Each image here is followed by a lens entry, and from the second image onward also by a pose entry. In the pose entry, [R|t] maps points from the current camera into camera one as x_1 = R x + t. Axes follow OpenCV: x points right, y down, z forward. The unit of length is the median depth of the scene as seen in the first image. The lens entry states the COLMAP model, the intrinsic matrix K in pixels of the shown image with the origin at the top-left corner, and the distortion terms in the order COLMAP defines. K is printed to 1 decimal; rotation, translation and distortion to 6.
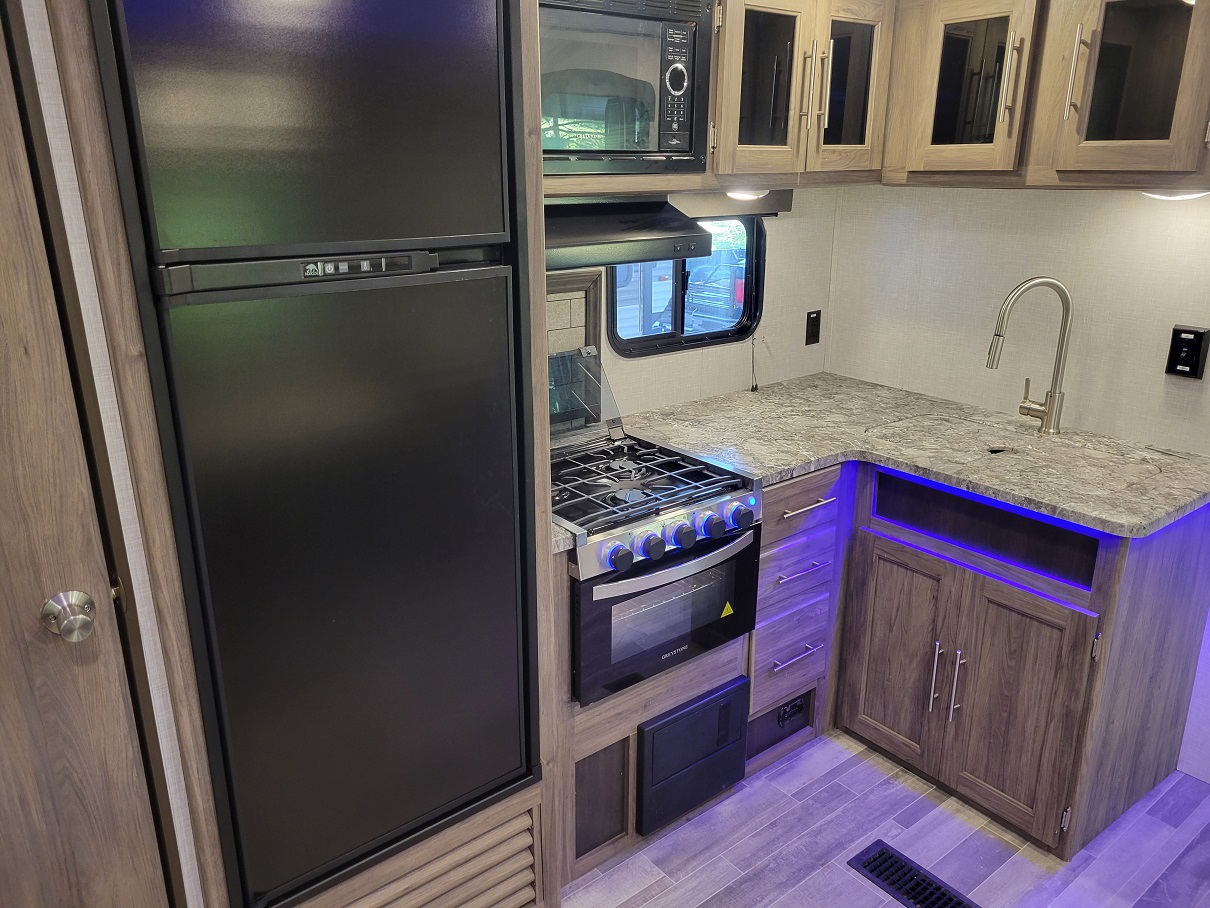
lens RADIAL K [[896.8, 0, 613.2], [0, 896.8, 439.8], [0, 0, 1]] dist [0.028790, -0.007260]
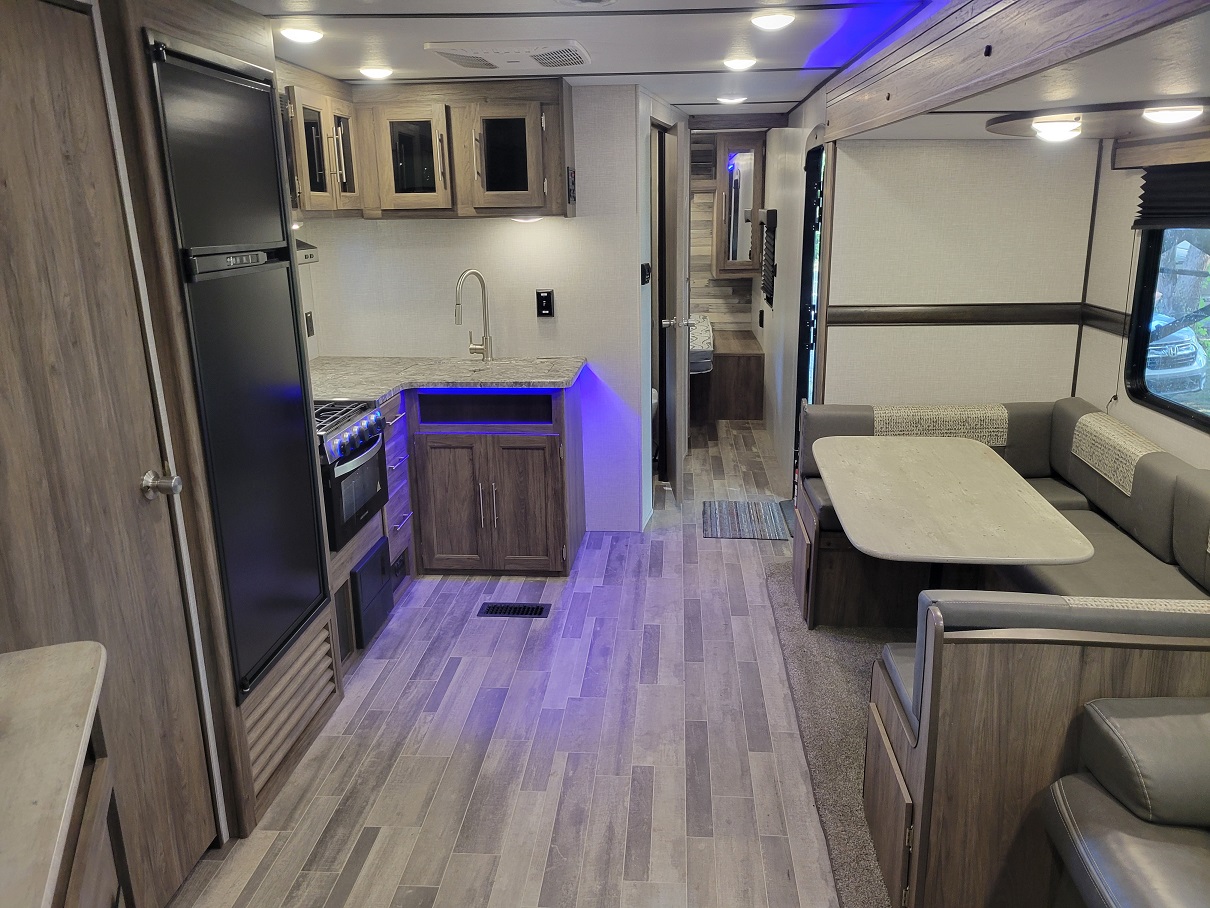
lens RADIAL K [[911.8, 0, 605.0], [0, 911.8, 454.0], [0, 0, 1]] dist [0.004879, -0.001181]
pose [[0.678565, -0.199809, 0.706842, -0.691965], [0.234004, 0.970958, 0.049826, 0.143970], [-0.696270, 0.131594, 0.705614, -0.383010]]
